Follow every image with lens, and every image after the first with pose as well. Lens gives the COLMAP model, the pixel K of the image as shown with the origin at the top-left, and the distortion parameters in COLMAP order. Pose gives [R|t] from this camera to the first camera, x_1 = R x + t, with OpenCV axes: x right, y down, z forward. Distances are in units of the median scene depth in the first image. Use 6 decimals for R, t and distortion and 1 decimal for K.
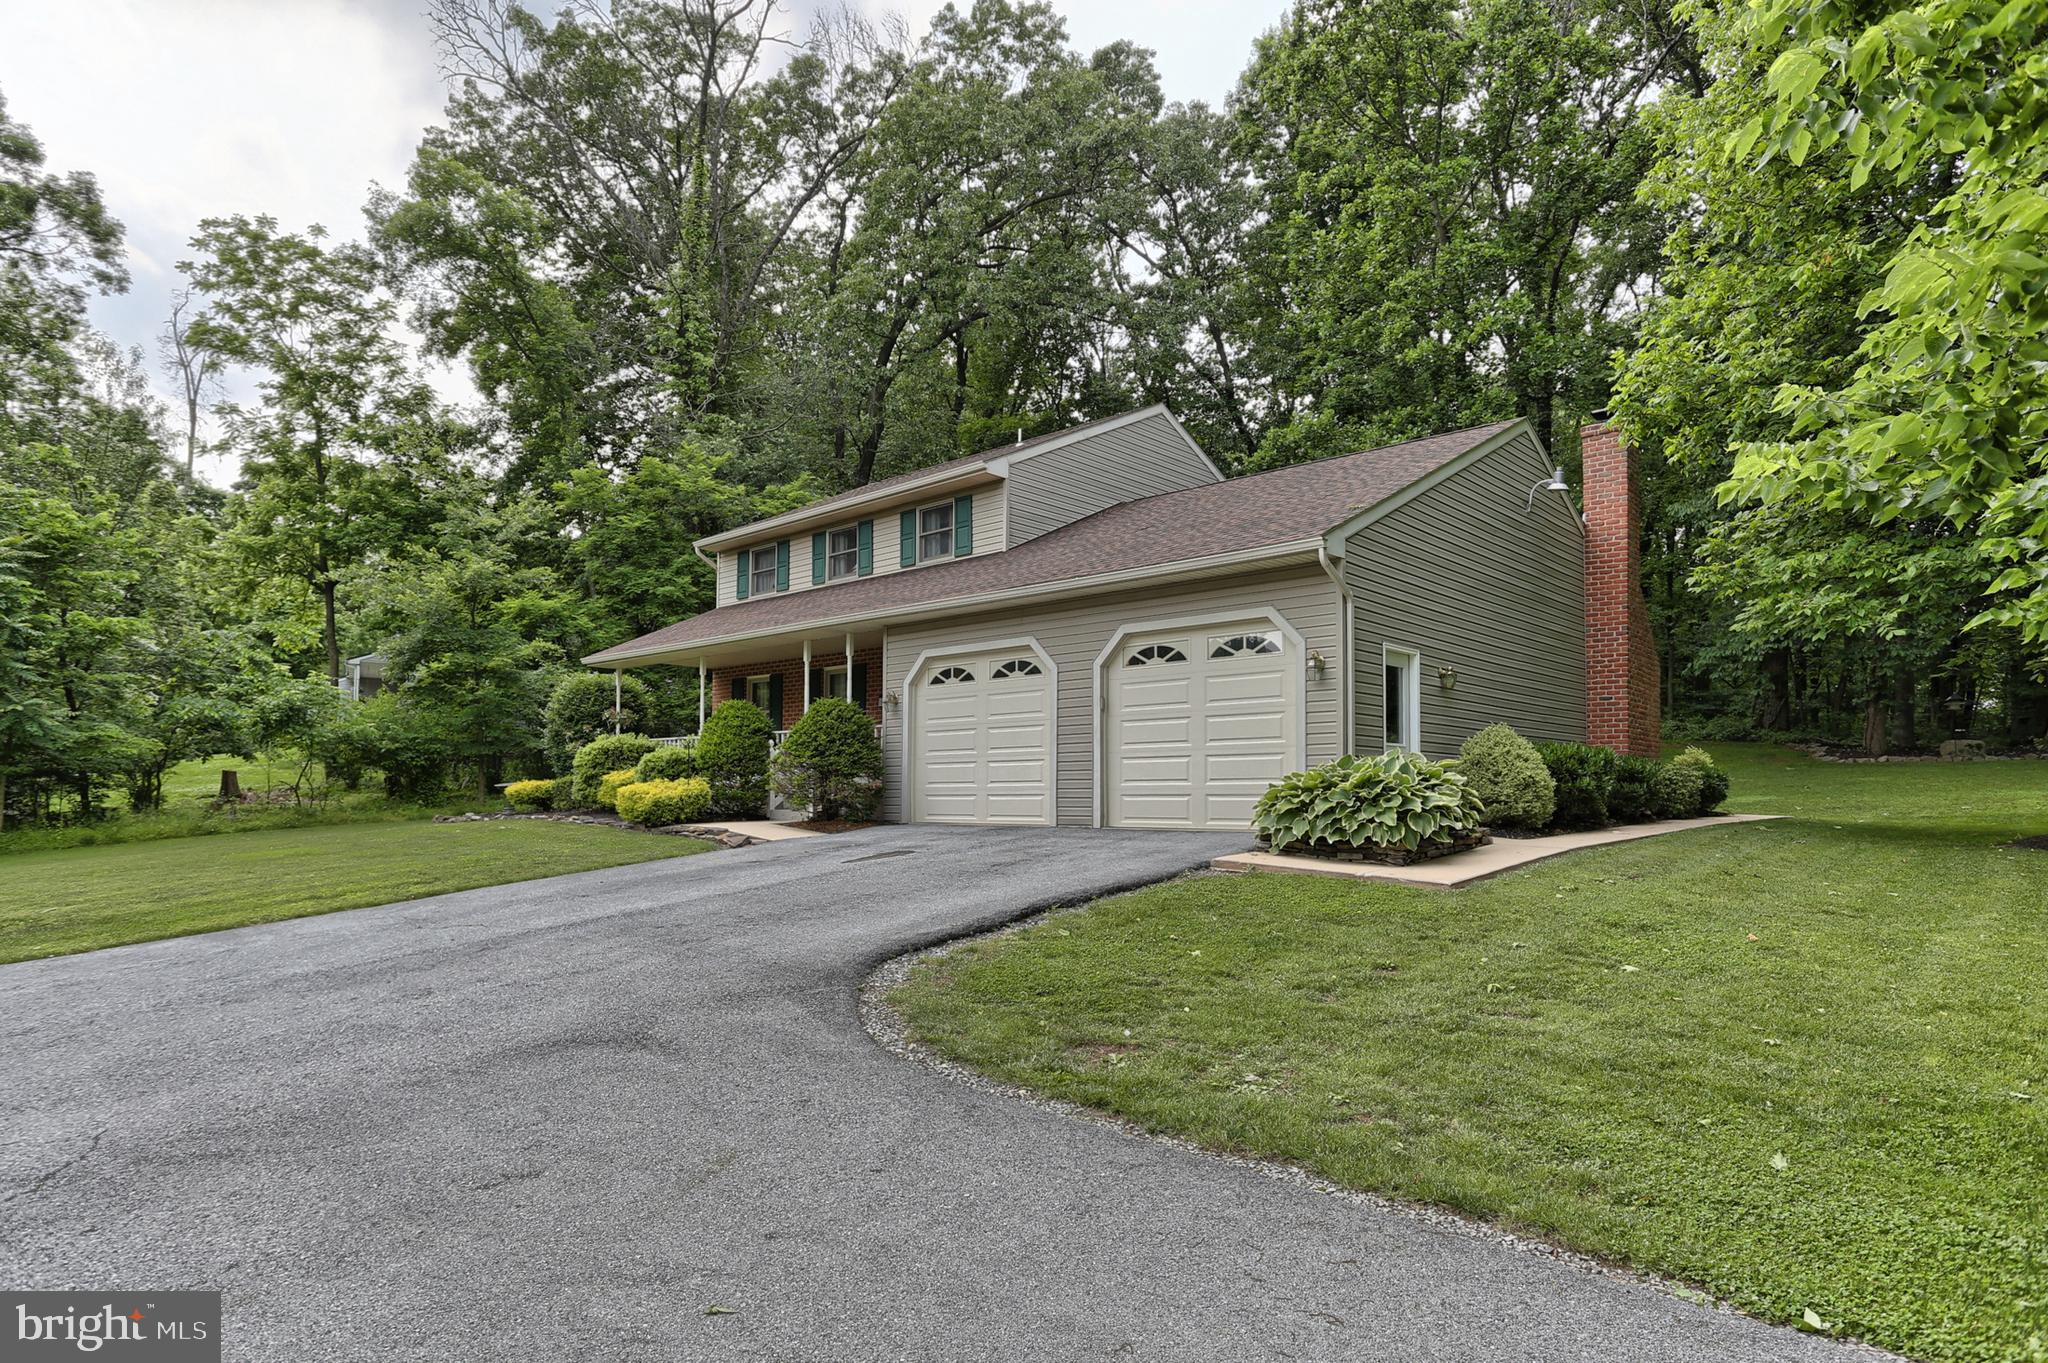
lens RADIAL K [[1192.5, 0, 1024.0], [0, 1192.5, 681.5], [0, 0, 1]] dist [-0.004732, -0.000761]
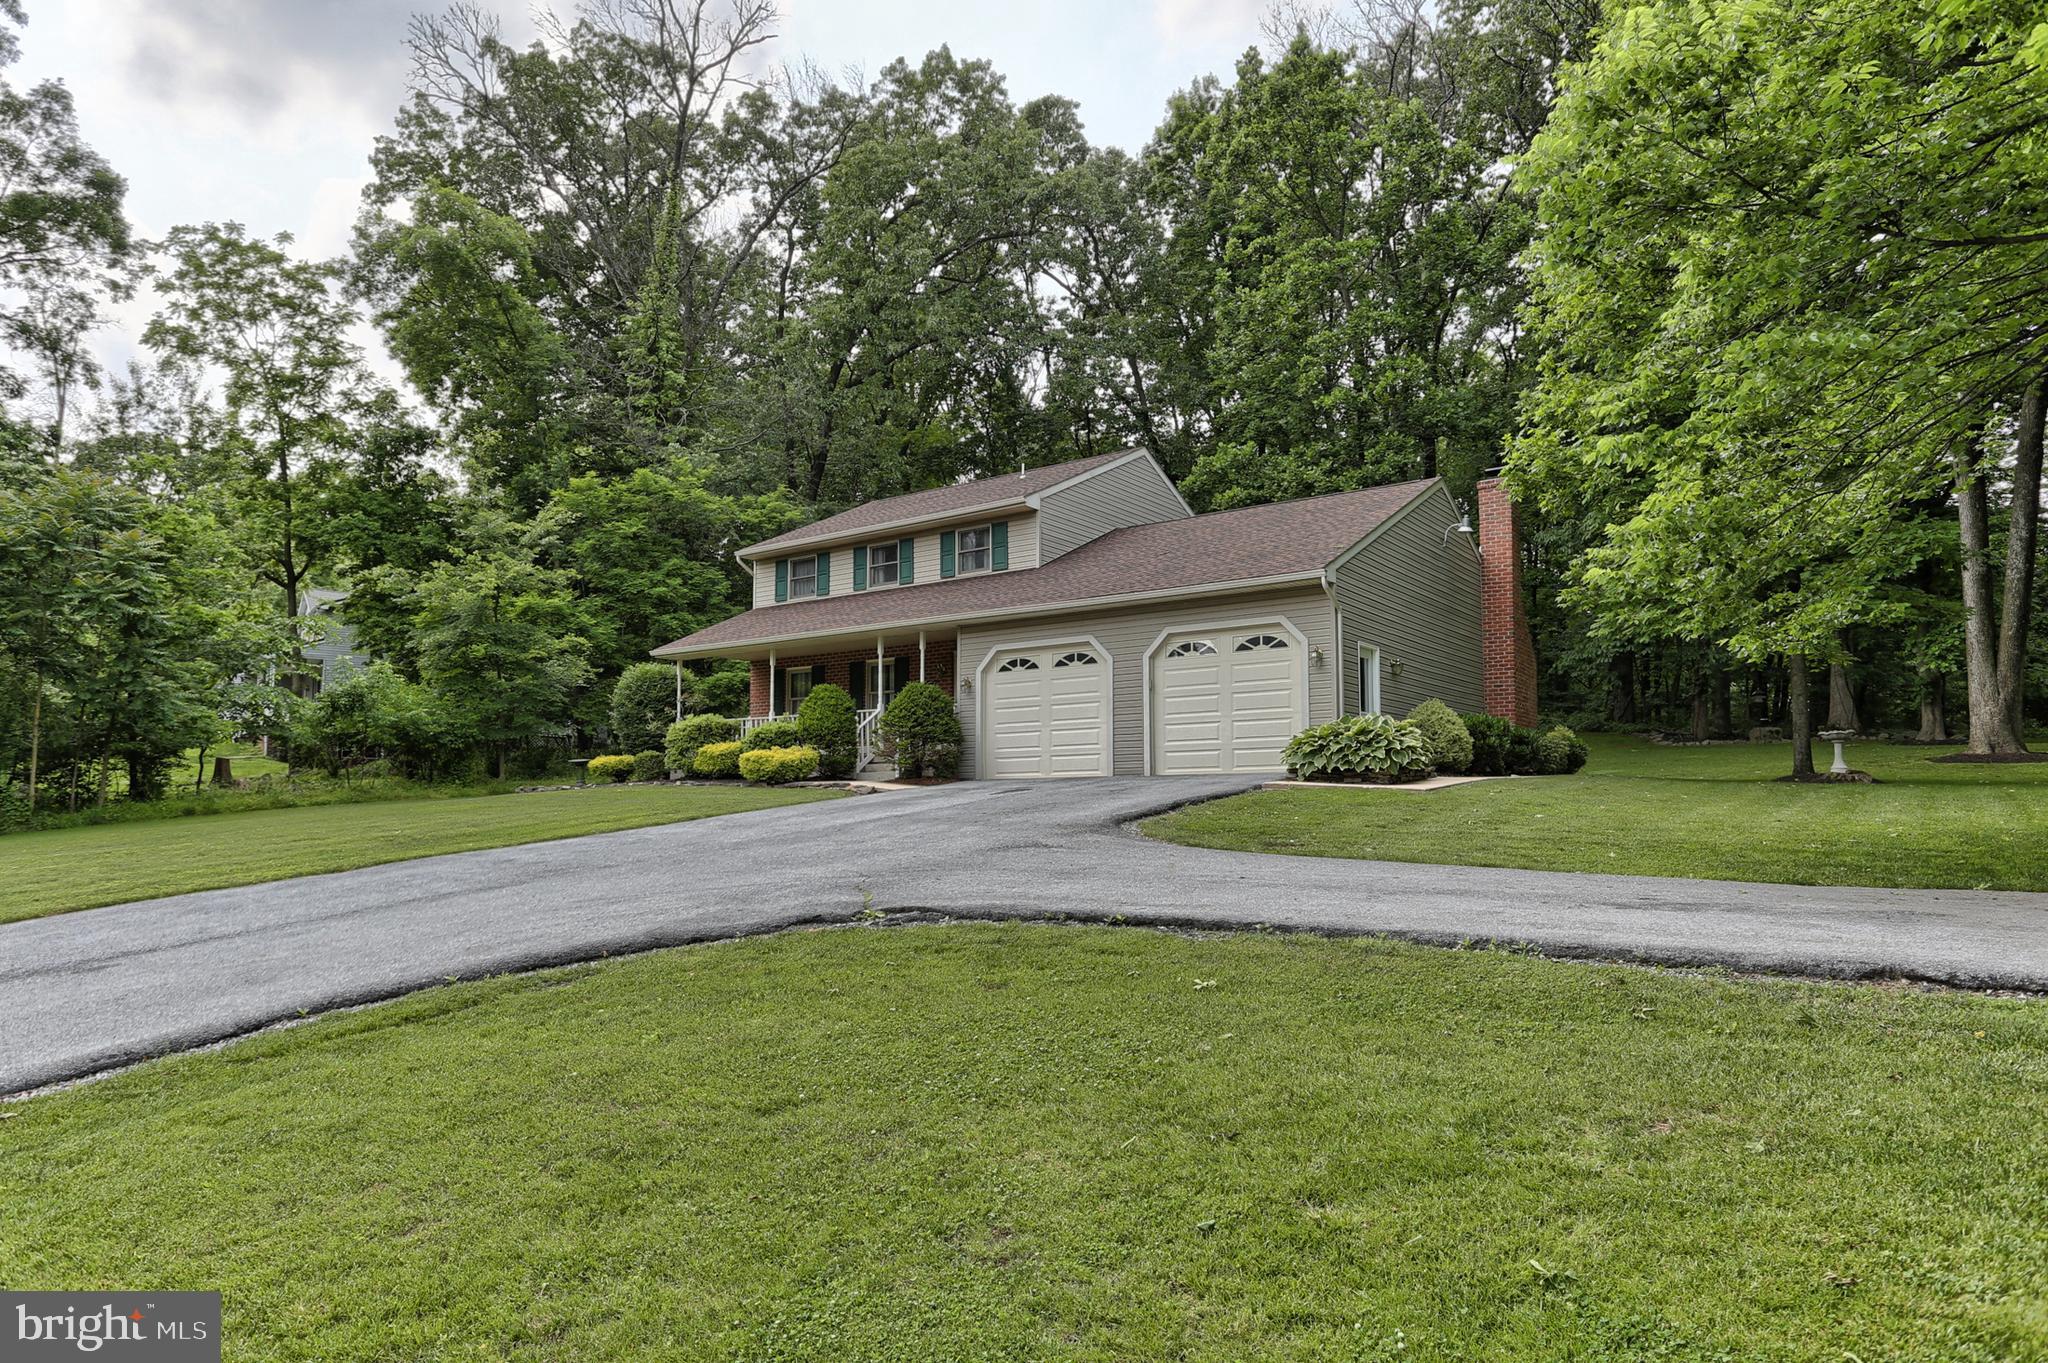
lens RADIAL K [[1261.6, 0, 1007.9], [0, 1261.6, 628.4], [0, 0, 1]] dist [-0.000940, -0.000285]
pose [[0.994342, 0.010115, 0.105739, -0.145309], [-0.005187, 0.998892, -0.046774, 0.013198], [-0.106095, 0.045961, 0.993293, -0.242794]]
